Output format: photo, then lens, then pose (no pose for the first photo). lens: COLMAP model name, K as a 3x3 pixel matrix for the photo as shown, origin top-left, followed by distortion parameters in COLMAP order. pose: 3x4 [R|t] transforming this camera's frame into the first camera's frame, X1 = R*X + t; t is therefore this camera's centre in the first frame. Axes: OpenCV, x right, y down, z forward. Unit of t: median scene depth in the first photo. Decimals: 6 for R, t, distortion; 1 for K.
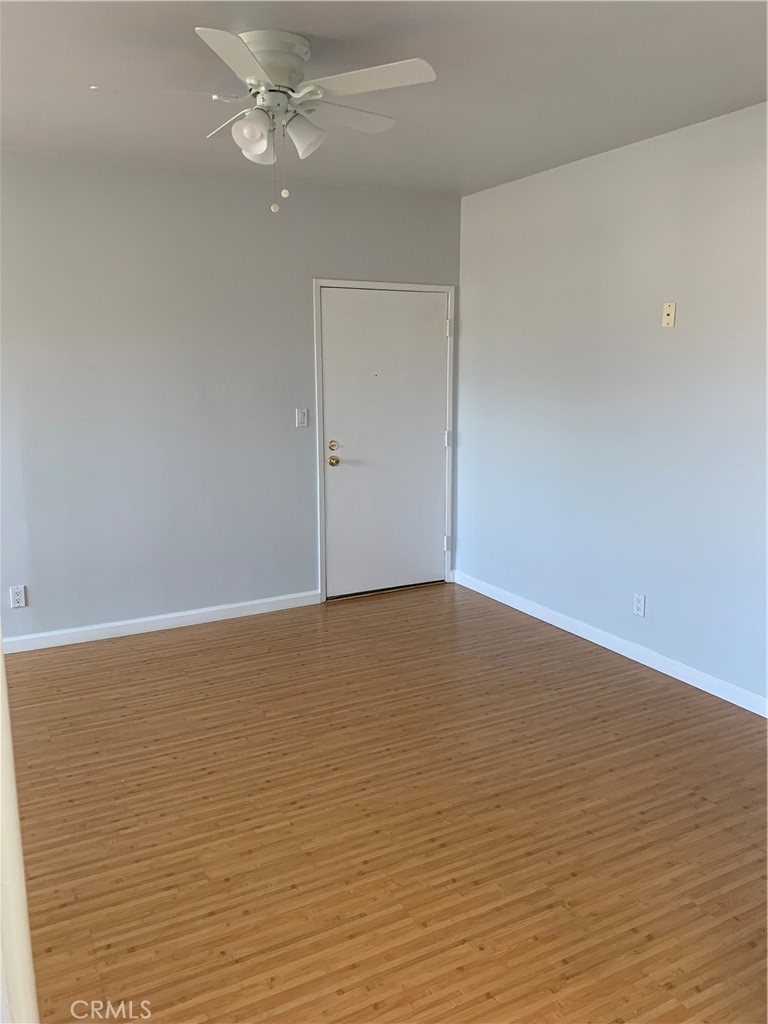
lens RADIAL K [[779.5, 0, 383.8], [0, 779.5, 511.2], [0, 0, 1]] dist [0.034661, -0.037197]
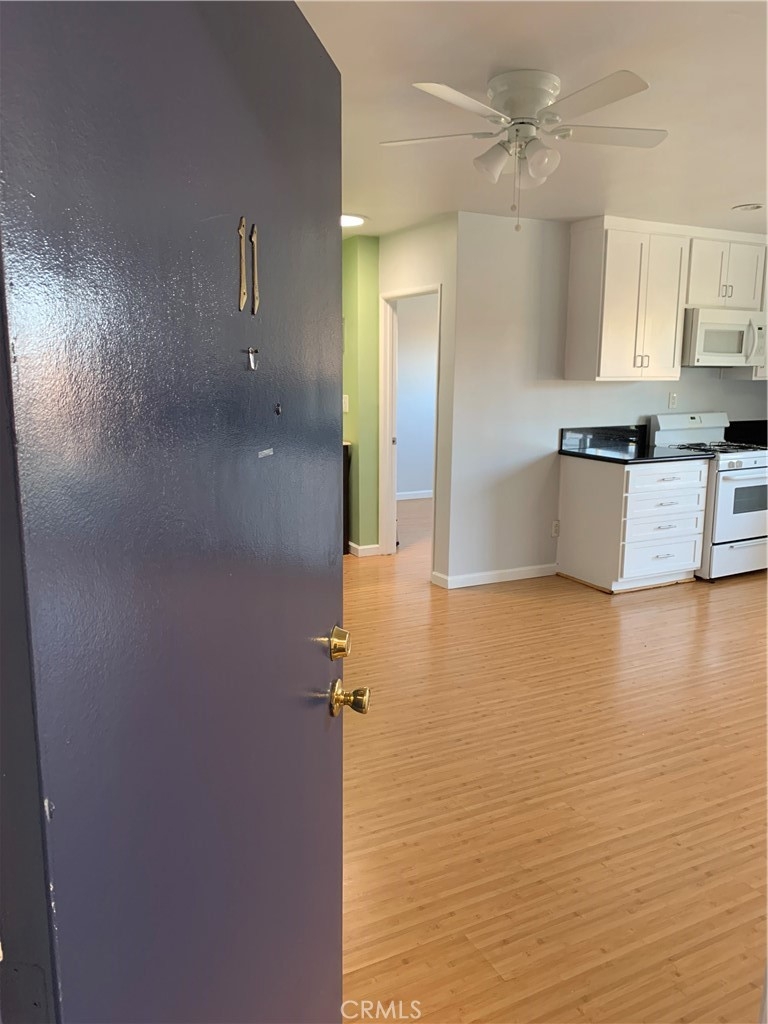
lens RADIAL K [[779.5, 0, 382.8], [0, 779.5, 512.3], [0, 0, 1]] dist [0.034661, -0.037197]
pose [[-0.999977, -0.006754, 0.000399, 0.044278], [-0.006162, 0.933559, 0.358371, -0.342941], [-0.002793, 0.358360, -0.933579, 1.842919]]
